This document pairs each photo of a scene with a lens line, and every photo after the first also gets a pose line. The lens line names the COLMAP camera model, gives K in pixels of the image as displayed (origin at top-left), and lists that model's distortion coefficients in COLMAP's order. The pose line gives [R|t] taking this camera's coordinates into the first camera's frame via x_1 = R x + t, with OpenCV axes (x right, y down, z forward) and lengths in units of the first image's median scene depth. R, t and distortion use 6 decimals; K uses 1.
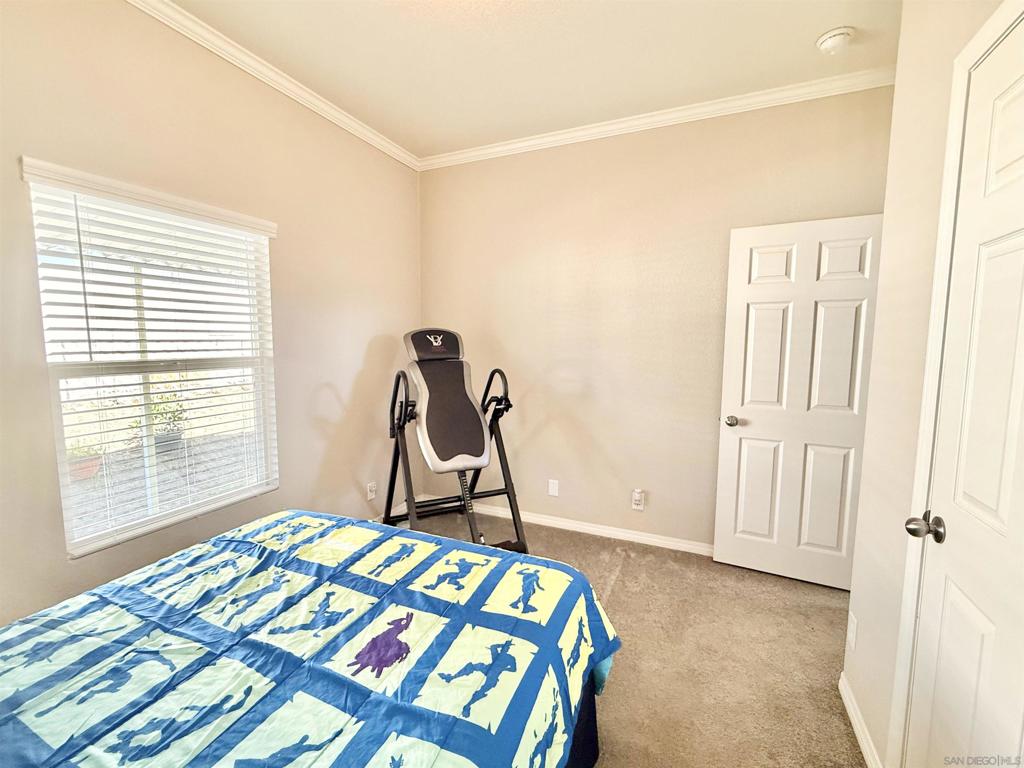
lens RADIAL K [[422.1, 0, 510.1], [0, 422.1, 388.1], [0, 0, 1]] dist [-0.000275, 0.000223]
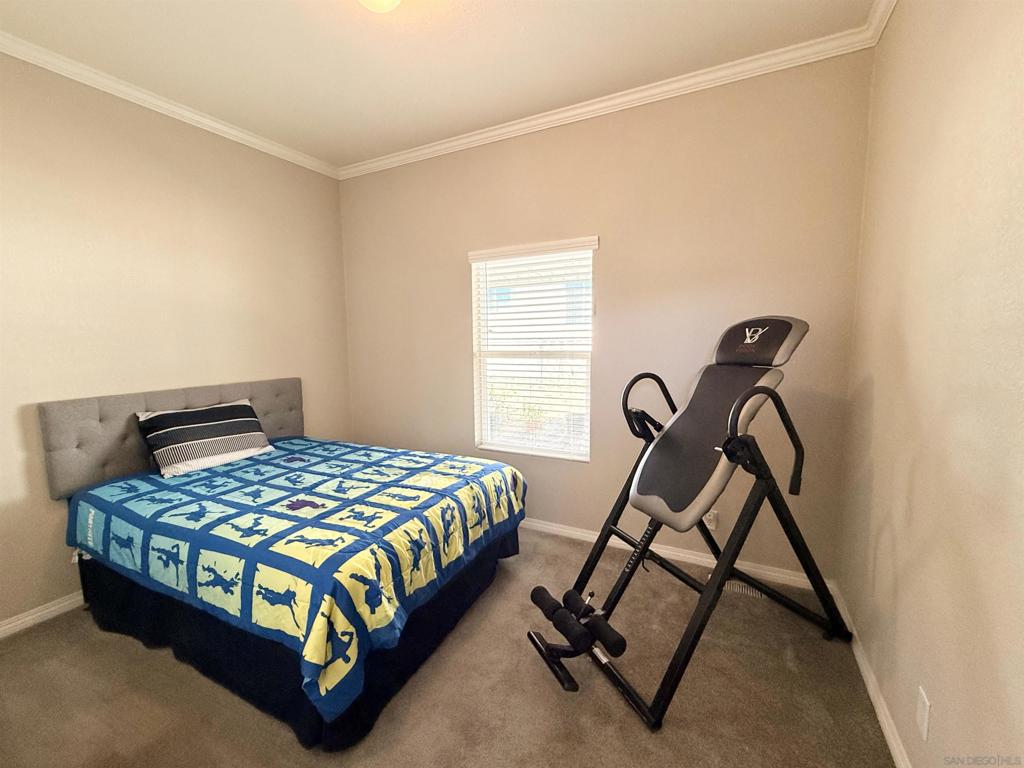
lens RADIAL K [[422.1, 0, 510.1], [0, 422.1, 388.1], [0, 0, 1]] dist [-0.000275, 0.000223]
pose [[-0.032432, 0.114744, -0.992866, 1.224572], [-0.102109, 0.987810, 0.117495, -0.173024], [0.994244, 0.105191, -0.020320, 1.584945]]
